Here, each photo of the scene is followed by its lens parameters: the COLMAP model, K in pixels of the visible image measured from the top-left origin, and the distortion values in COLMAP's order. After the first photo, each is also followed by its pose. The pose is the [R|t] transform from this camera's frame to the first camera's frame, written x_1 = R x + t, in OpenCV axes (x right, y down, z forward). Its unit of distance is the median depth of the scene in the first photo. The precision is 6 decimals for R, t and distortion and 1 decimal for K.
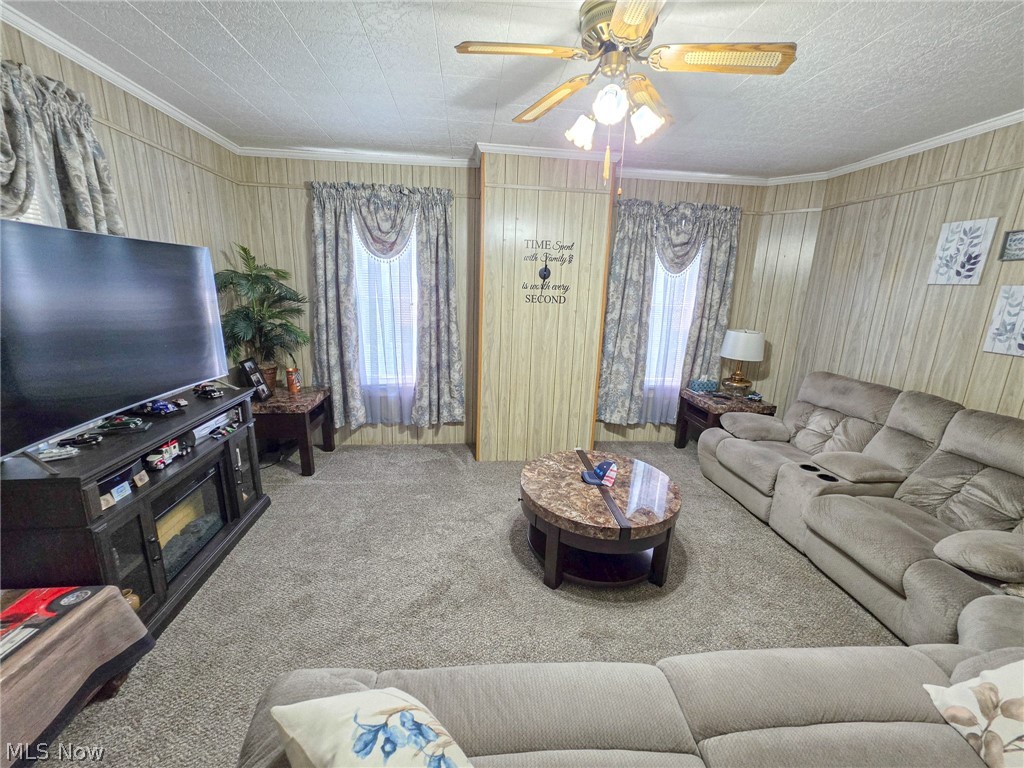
lens RADIAL K [[408.4, 0, 515.6], [0, 408.4, 383.2], [0, 0, 1]] dist [-0.000217, 0.001330]
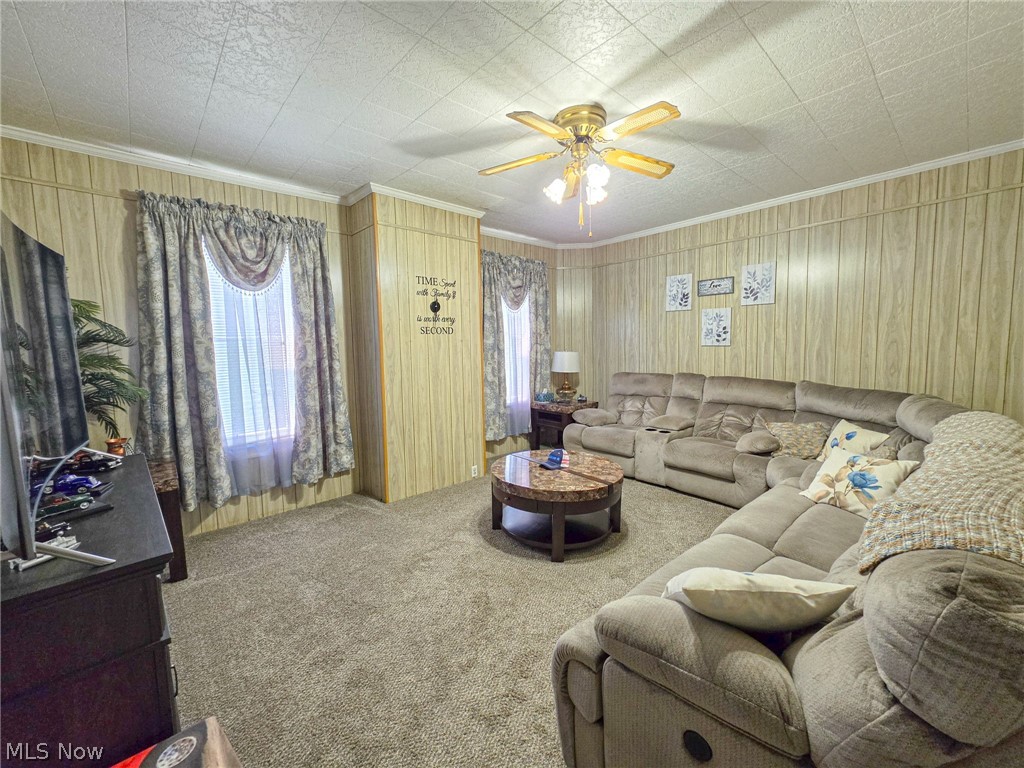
lens RADIAL K [[408.7, 0, 510.0], [0, 408.7, 379.4], [0, 0, 1]] dist [0.001747, 0.000578]
pose [[0.807901, -0.098298, 0.581062, -0.417330], [0.180699, 0.979816, -0.085487, 0.048223], [-0.560931, 0.174062, 0.809357, 0.042812]]
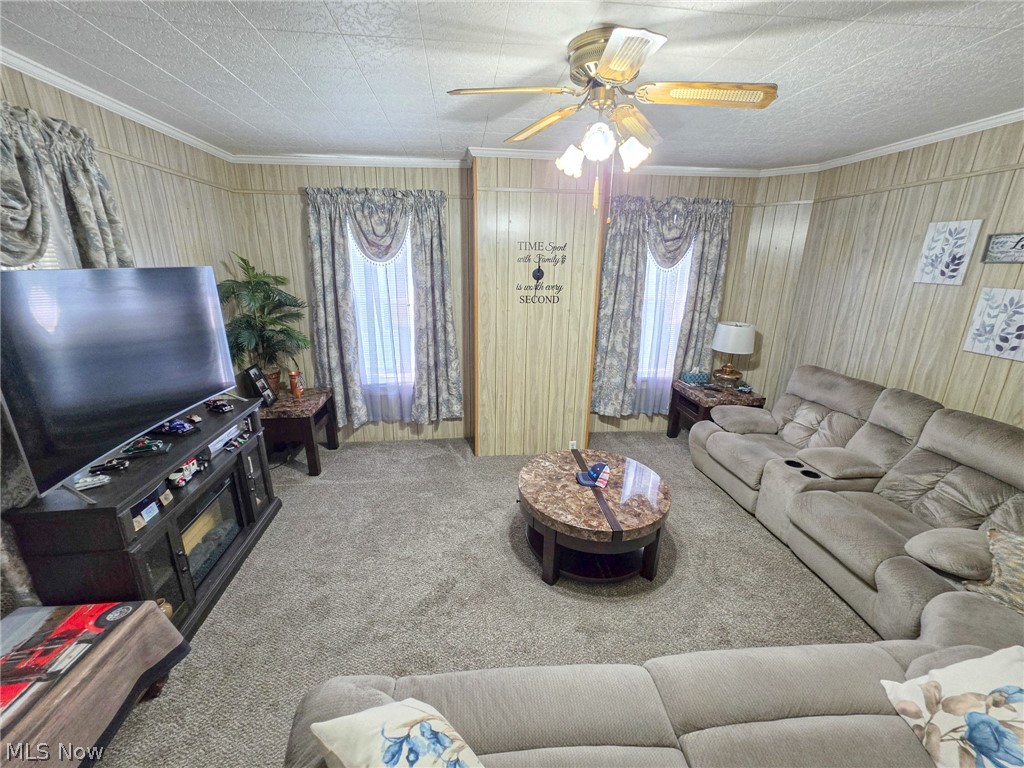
lens RADIAL K [[408.7, 0, 510.0], [0, 408.7, 379.4], [0, 0, 1]] dist [0.001747, 0.000578]
pose [[0.999774, -0.020774, -0.004468, 0.000347], [0.020973, 0.998510, 0.050382, -0.060231], [0.003414, -0.050465, 0.998720, -0.030938]]
